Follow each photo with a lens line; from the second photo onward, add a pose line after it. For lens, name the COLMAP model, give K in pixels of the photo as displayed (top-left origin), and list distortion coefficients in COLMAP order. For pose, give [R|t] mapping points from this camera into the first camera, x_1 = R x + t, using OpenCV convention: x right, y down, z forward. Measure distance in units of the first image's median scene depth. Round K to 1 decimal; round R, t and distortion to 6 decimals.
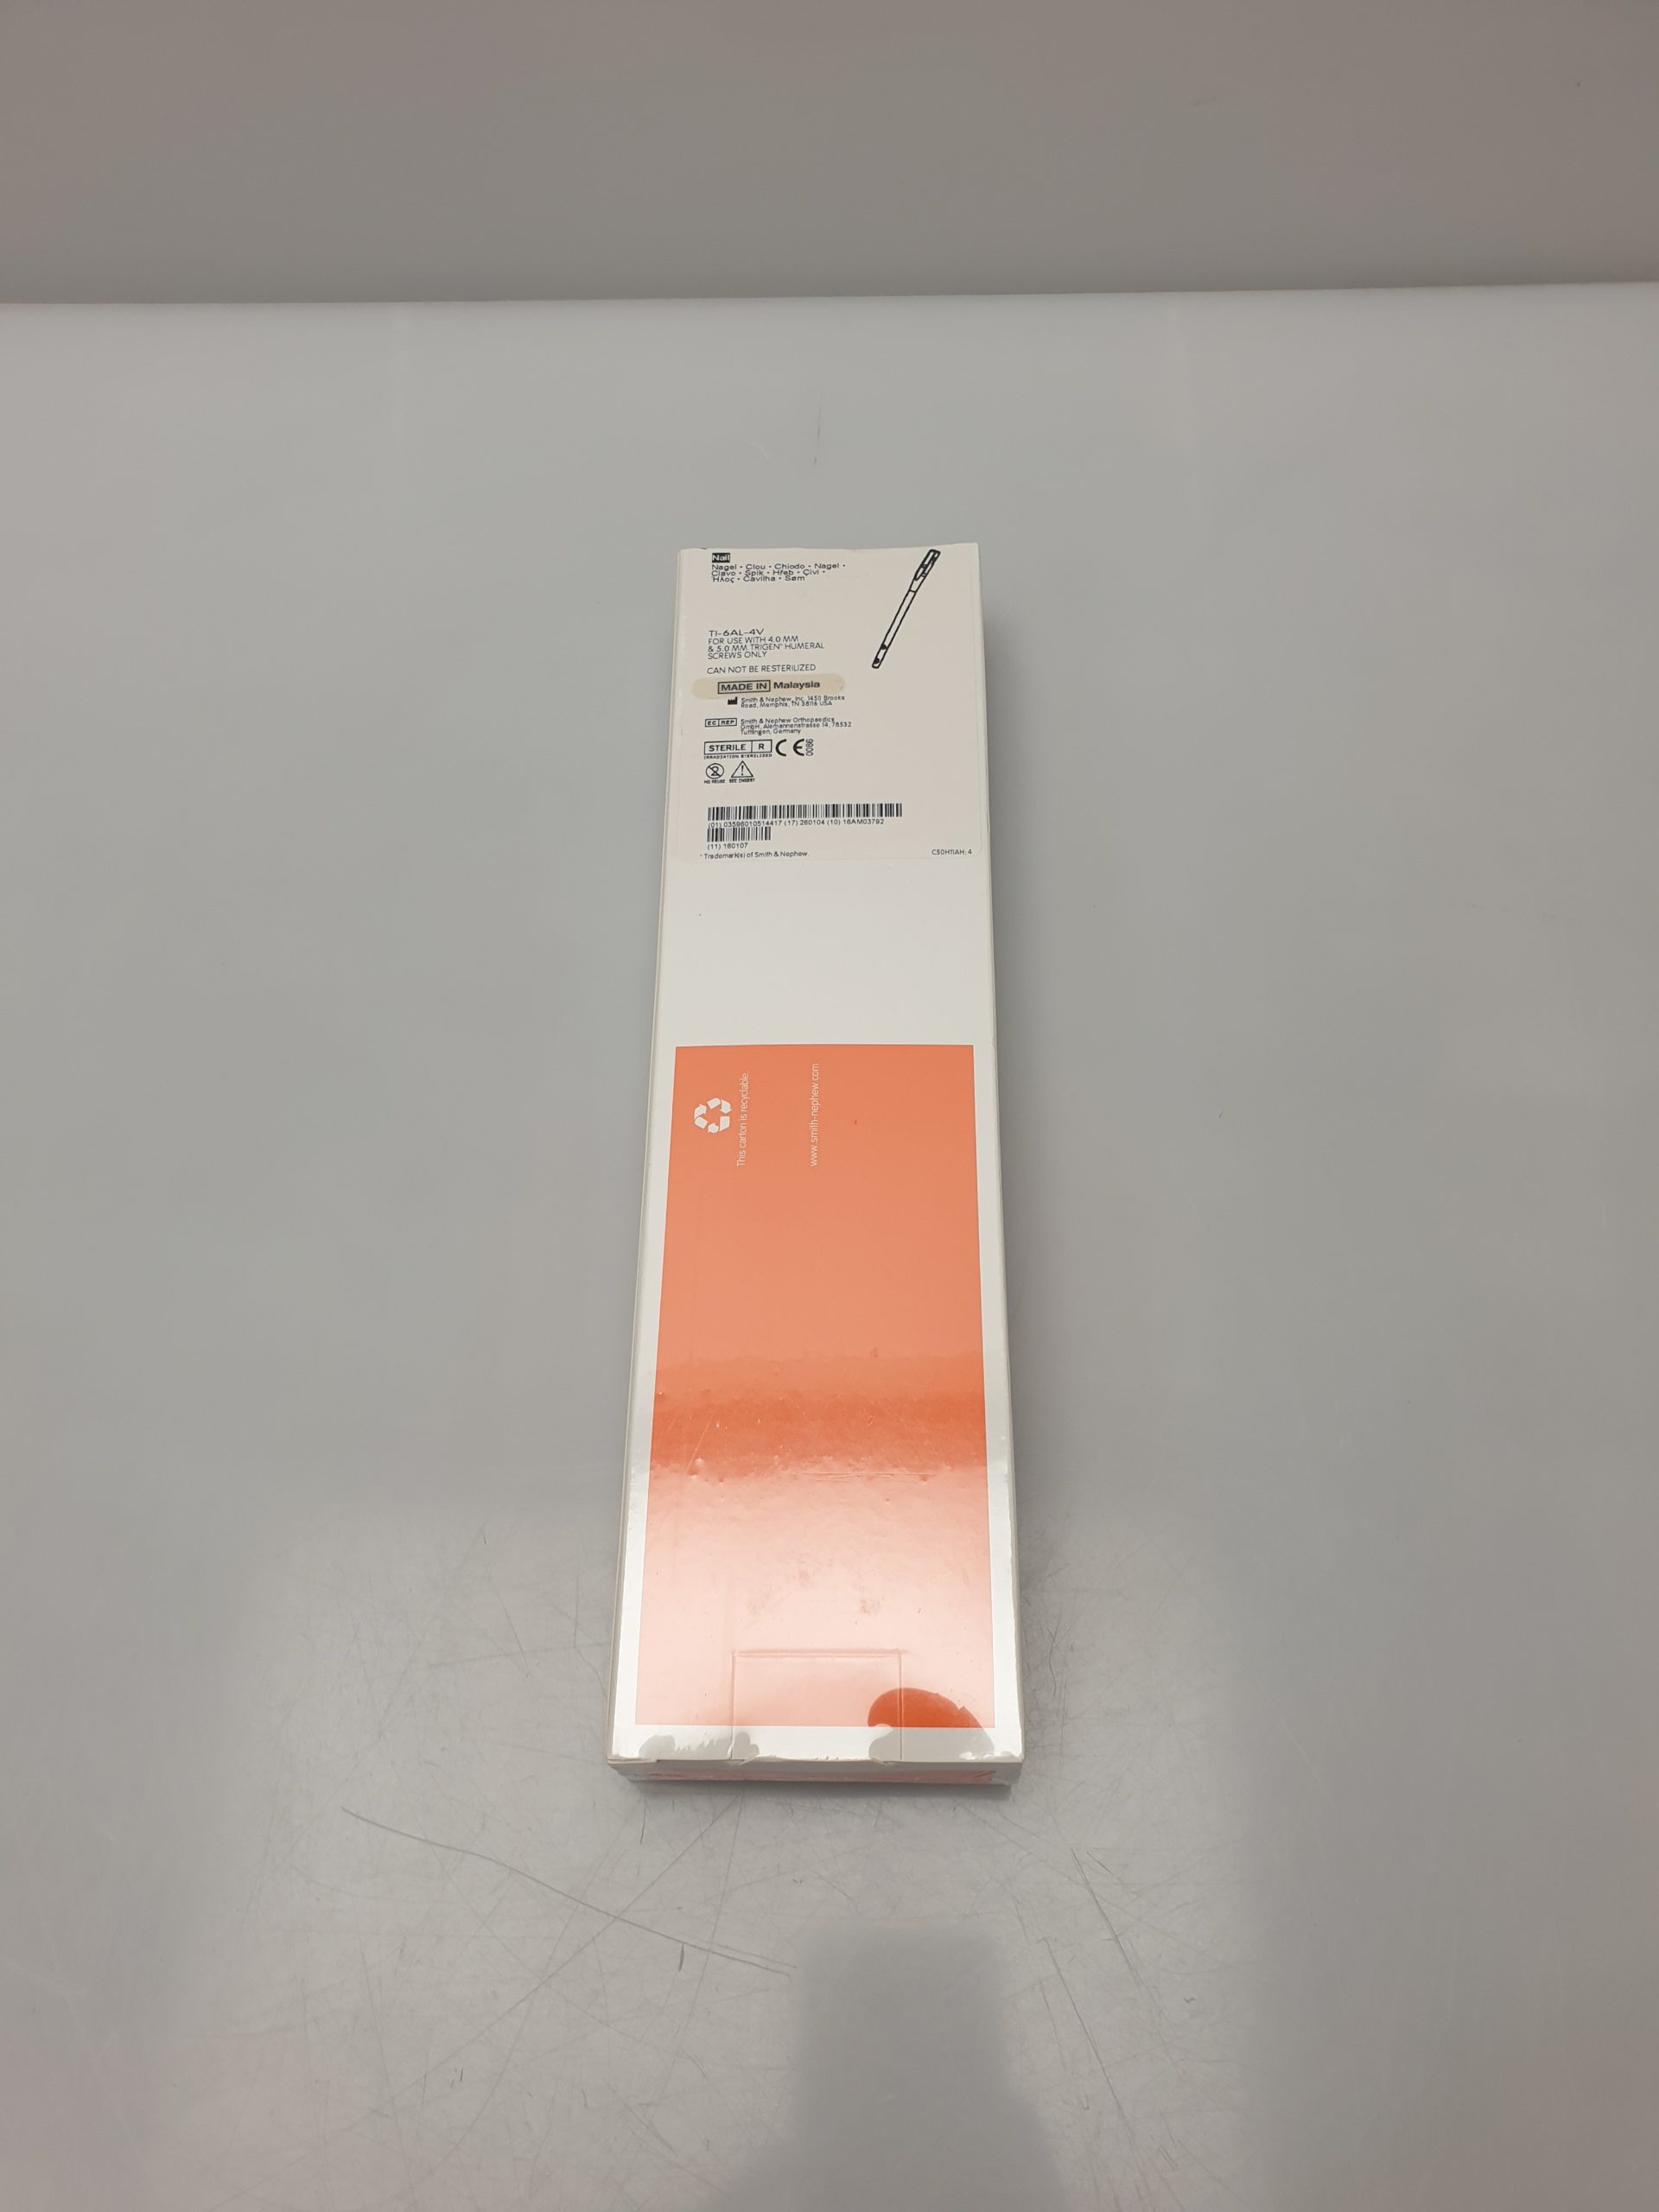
lens RADIAL K [[1689.2, 0, 829.5], [0, 1689.2, 1106.0], [0, 0, 1]] dist [0.004484, 0.008287]
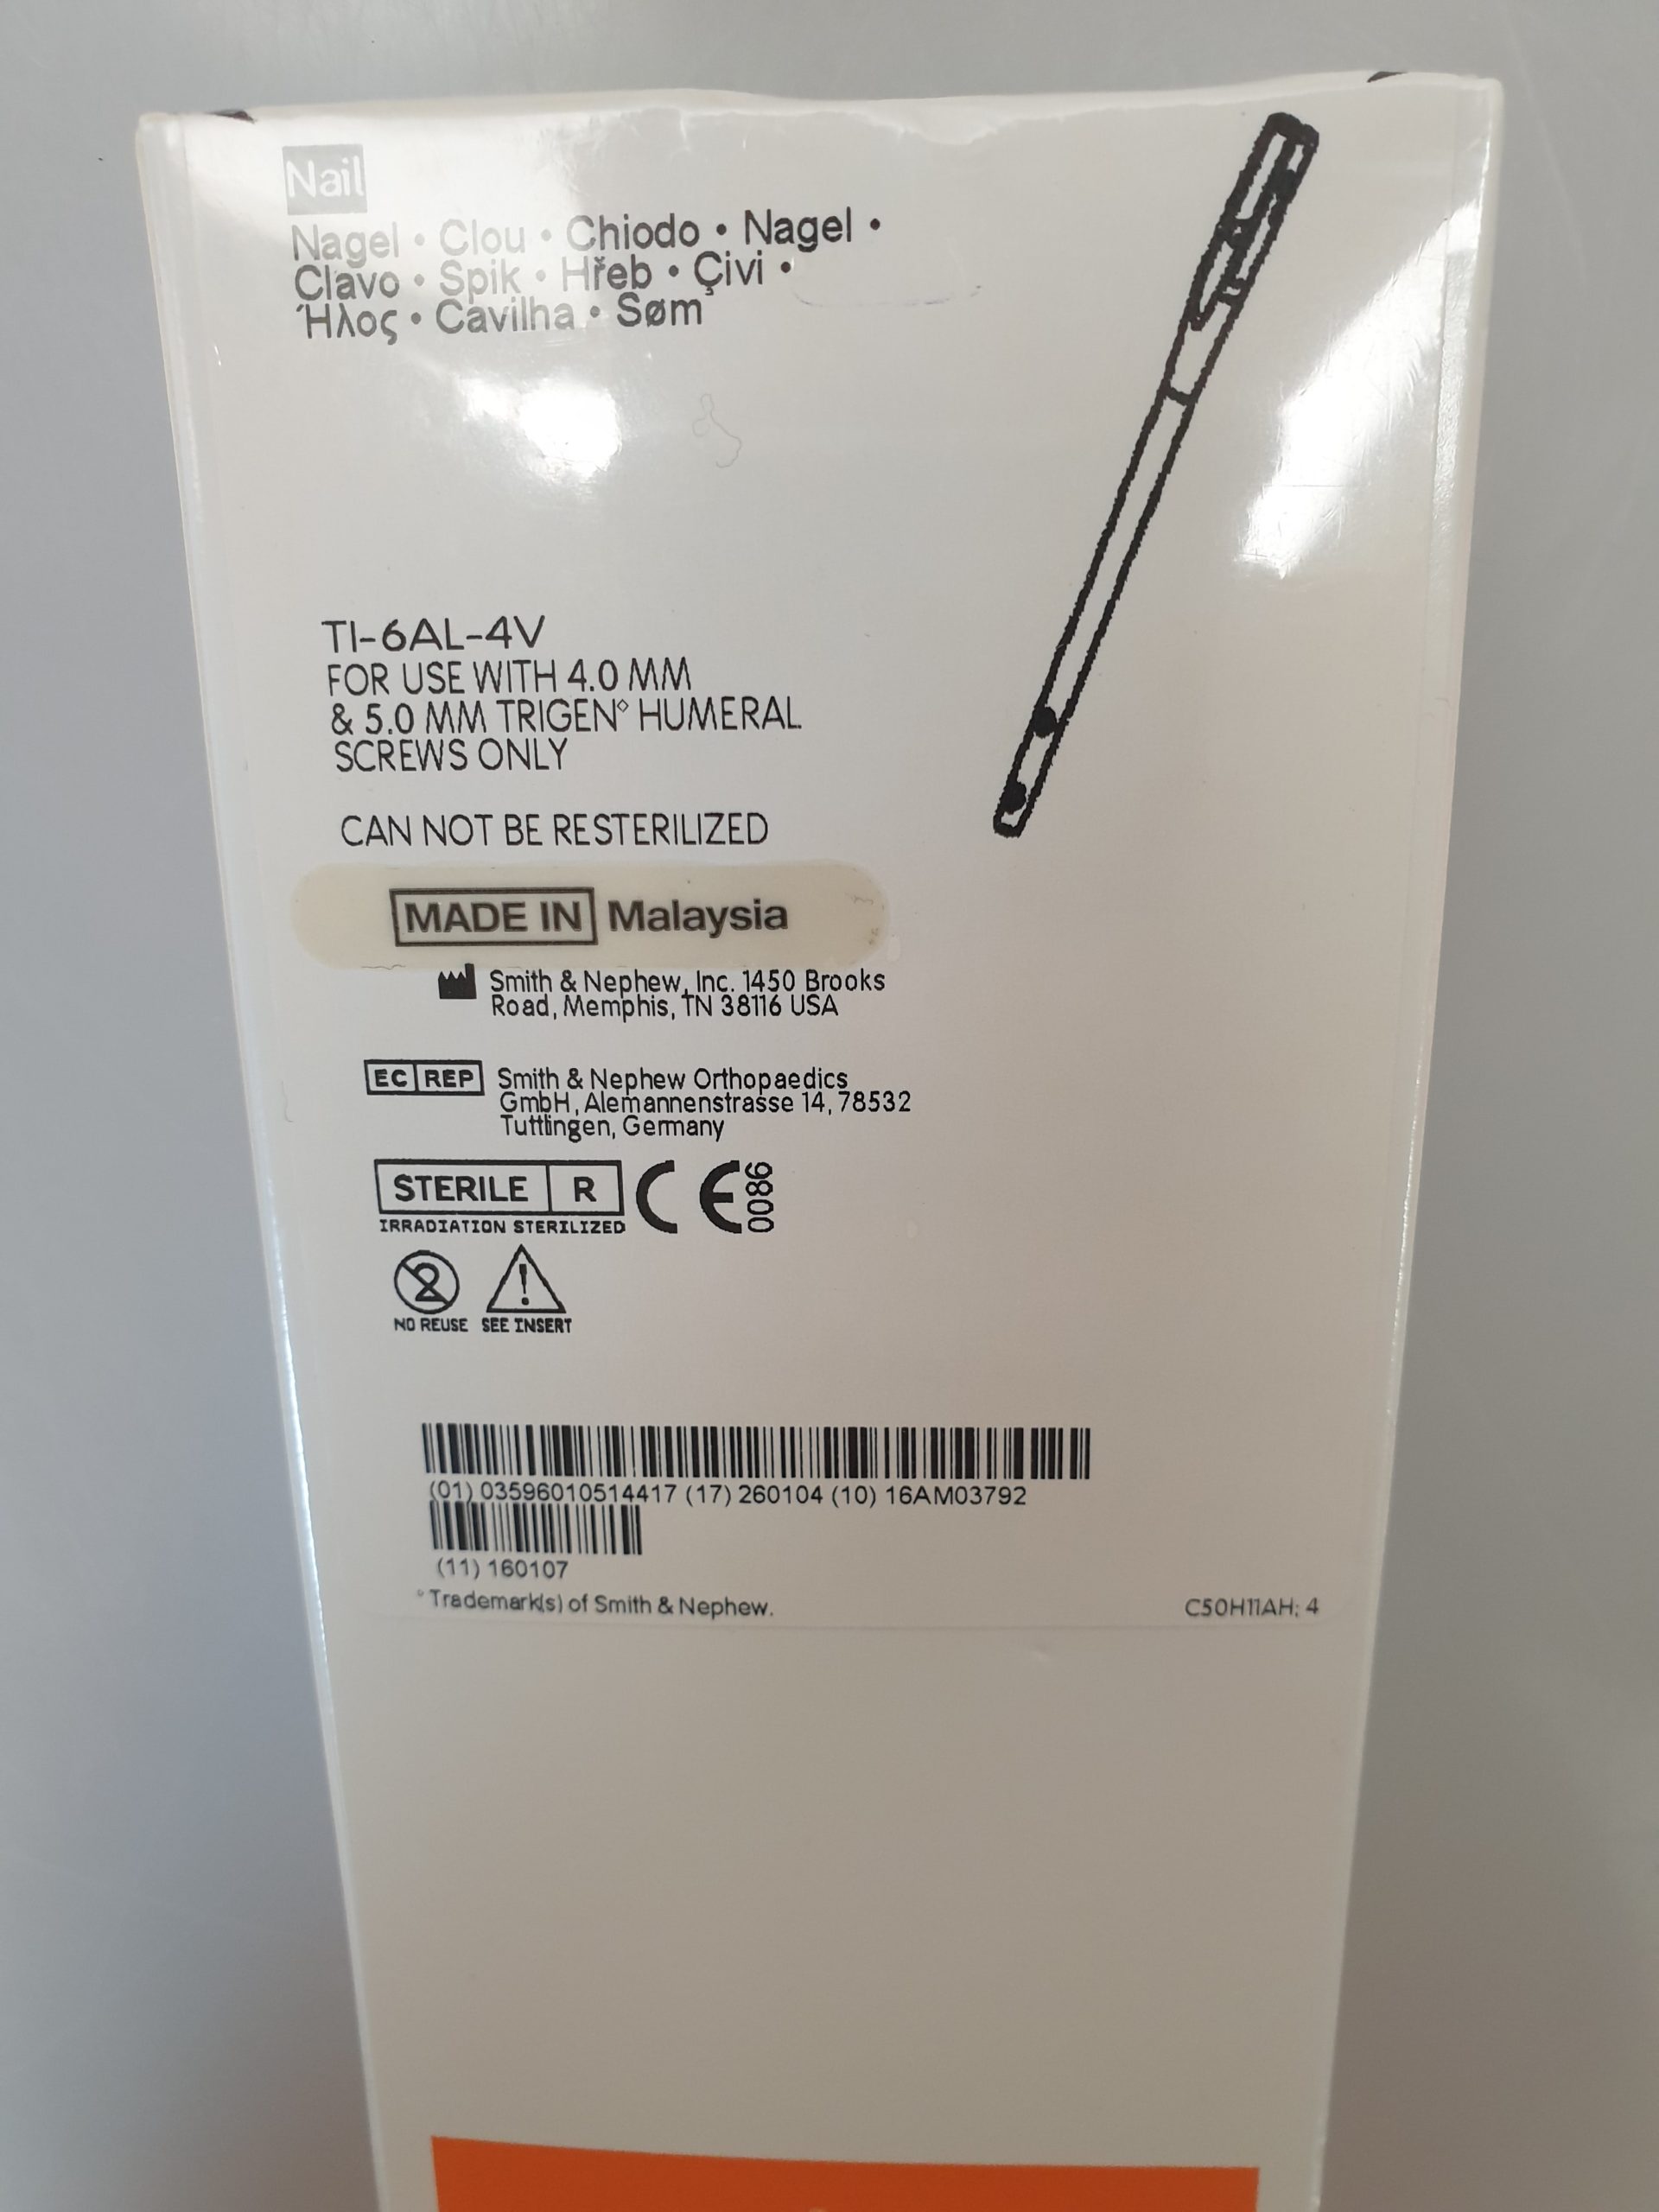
lens RADIAL K [[1689.2, 0, 829.5], [0, 1689.2, 1106.0], [0, 0, 1]] dist [0.004484, 0.008287]
pose [[0.999749, -0.020962, -0.007919, 0.003057], [0.021122, 0.763528, 0.645430, -0.636015], [-0.007483, -0.645435, 0.763779, 1.277725]]
